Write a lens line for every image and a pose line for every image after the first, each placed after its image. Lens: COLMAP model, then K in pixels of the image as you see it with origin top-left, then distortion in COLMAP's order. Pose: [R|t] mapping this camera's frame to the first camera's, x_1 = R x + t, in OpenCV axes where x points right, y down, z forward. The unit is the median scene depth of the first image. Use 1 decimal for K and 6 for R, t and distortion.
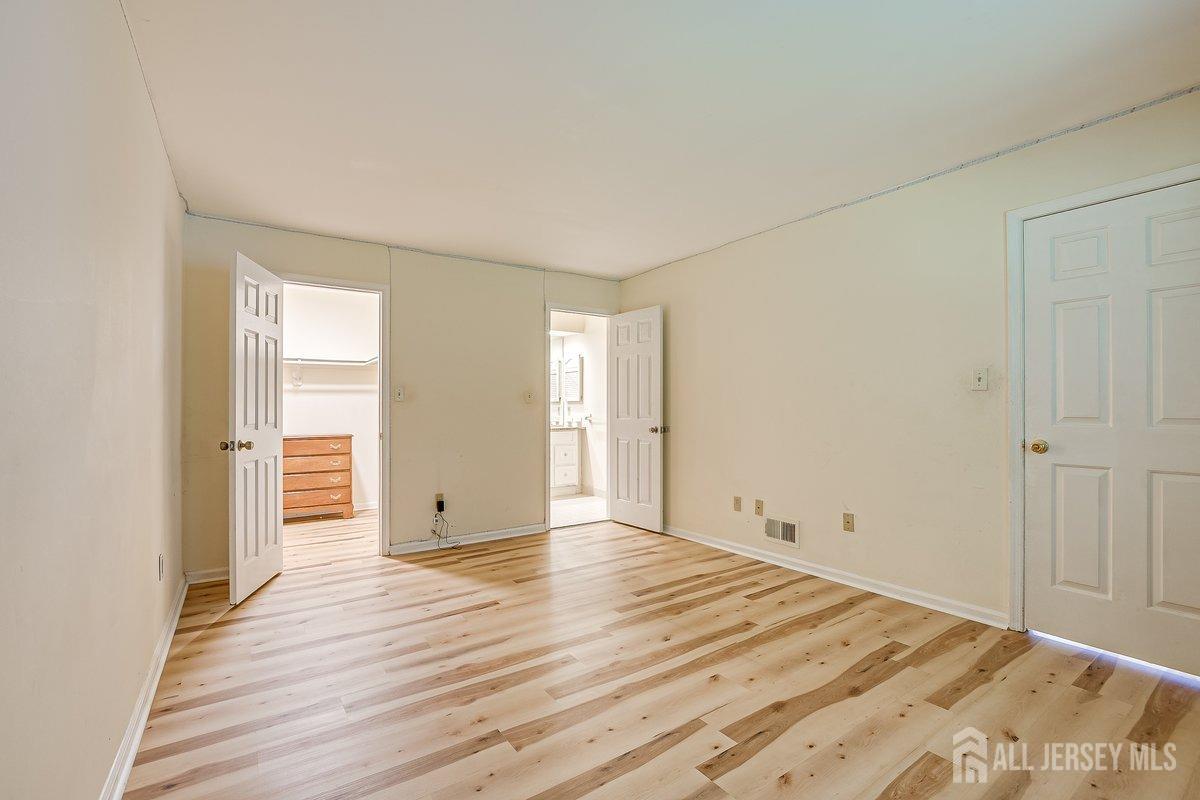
lens RADIAL K [[511.5, 0, 597.3], [0, 511.5, 403.2], [0, 0, 1]] dist [-0.024871, 0.000273]
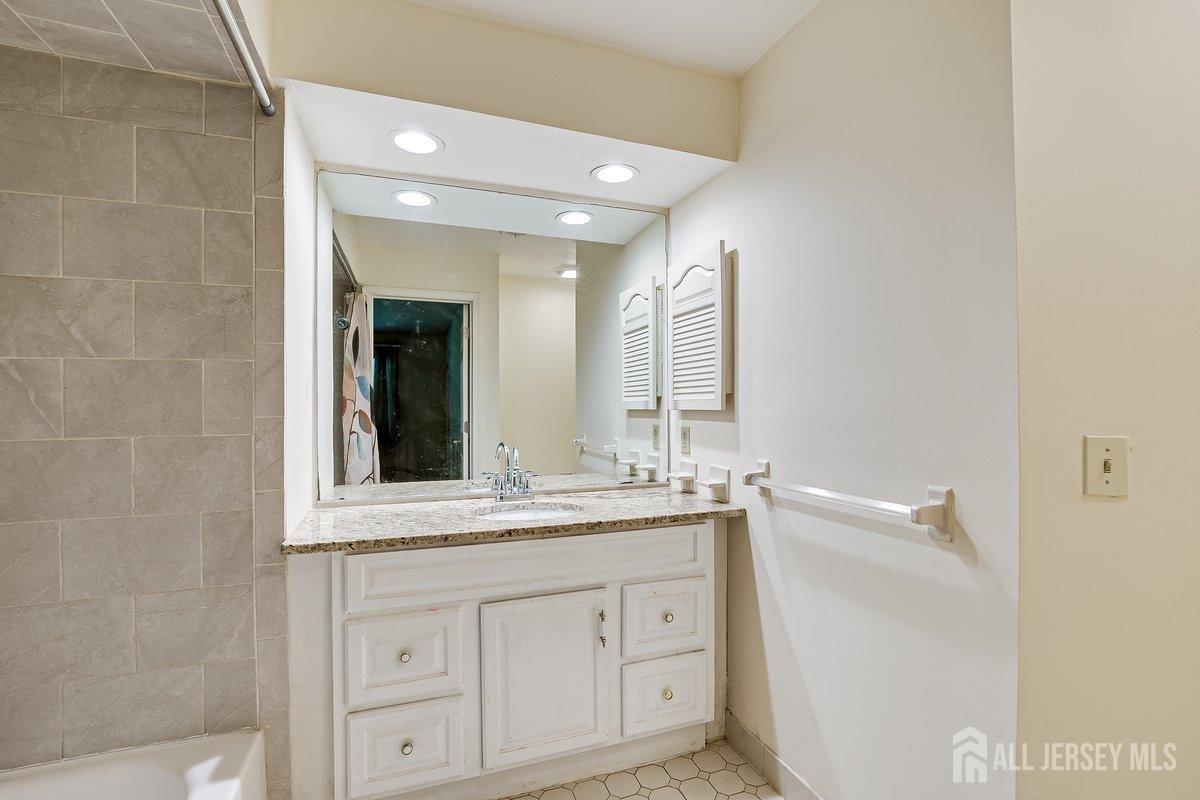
lens RADIAL K [[511.5, 0, 597.5], [0, 511.5, 401.1], [0, 0, 1]] dist [-0.024871, 0.000273]
pose [[0.966561, 0.002478, -0.256427, -0.028898], [-0.000150, 0.999959, 0.009099, -0.012217], [0.256439, -0.008757, 0.966521, 0.714866]]
